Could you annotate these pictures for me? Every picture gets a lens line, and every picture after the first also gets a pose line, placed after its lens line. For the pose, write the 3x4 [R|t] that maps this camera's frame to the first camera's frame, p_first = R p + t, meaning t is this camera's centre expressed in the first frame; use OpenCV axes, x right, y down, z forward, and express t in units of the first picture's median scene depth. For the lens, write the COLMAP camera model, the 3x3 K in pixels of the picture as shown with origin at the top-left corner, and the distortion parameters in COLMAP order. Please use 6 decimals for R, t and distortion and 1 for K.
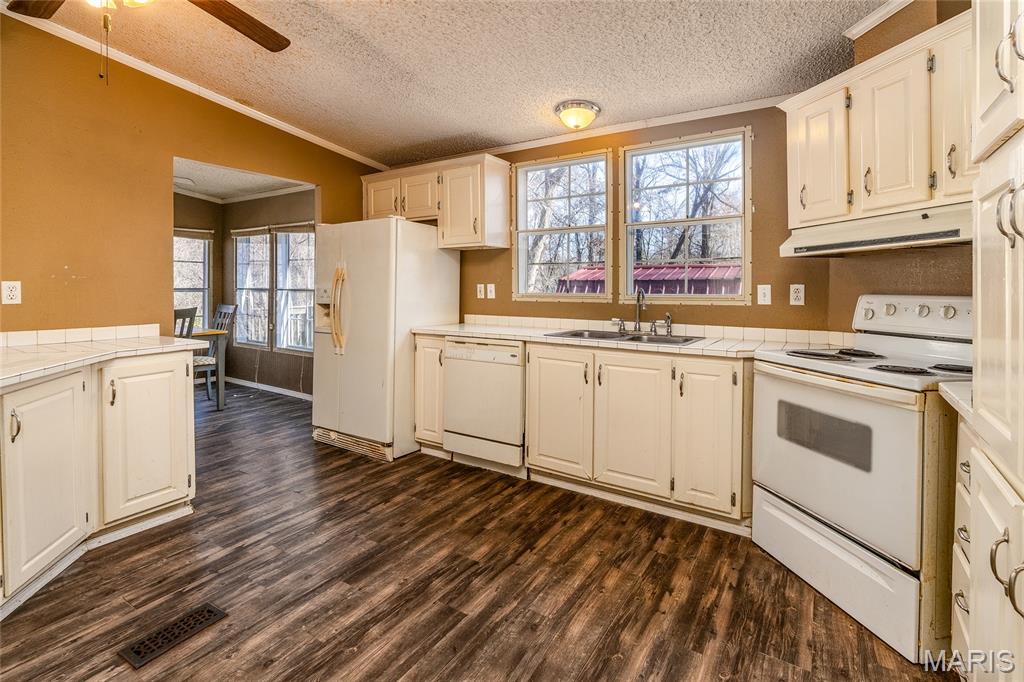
lens RADIAL K [[489.4, 0, 514.4], [0, 489.4, 298.3], [0, 0, 1]] dist [-0.010712, 0.001311]
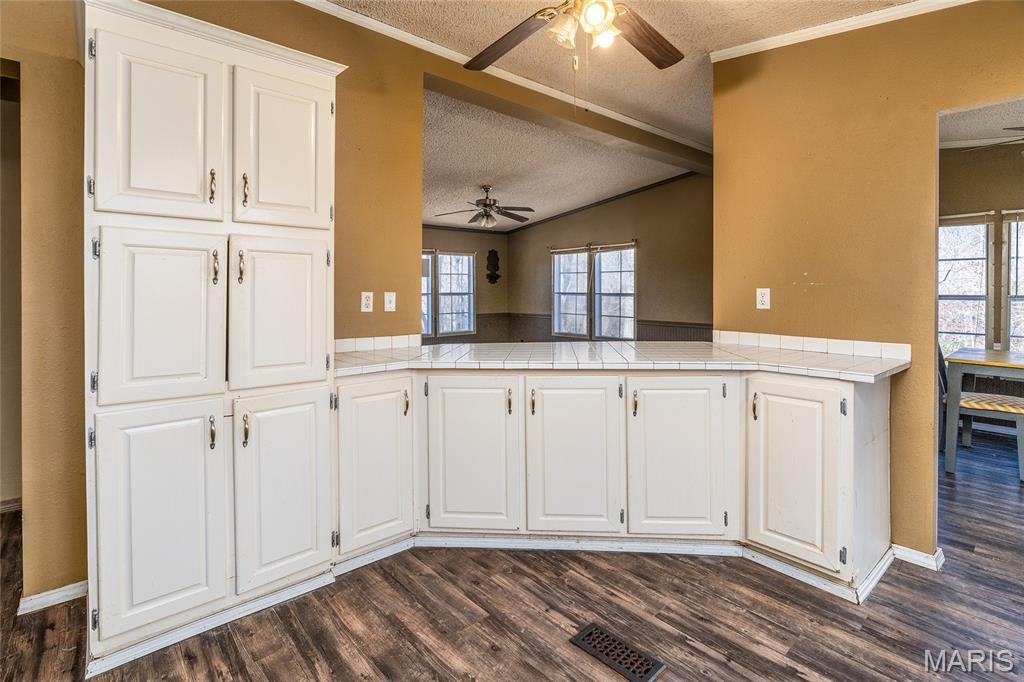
lens RADIAL K [[489.4, 0, 514.4], [0, 489.4, 298.3], [0, 0, 1]] dist [-0.010712, 0.001311]
pose [[-0.276060, 0.018833, -0.960956, 0.227559], [-0.038815, 0.998774, 0.030724, -0.028371], [0.960356, 0.045781, -0.274990, 0.879145]]
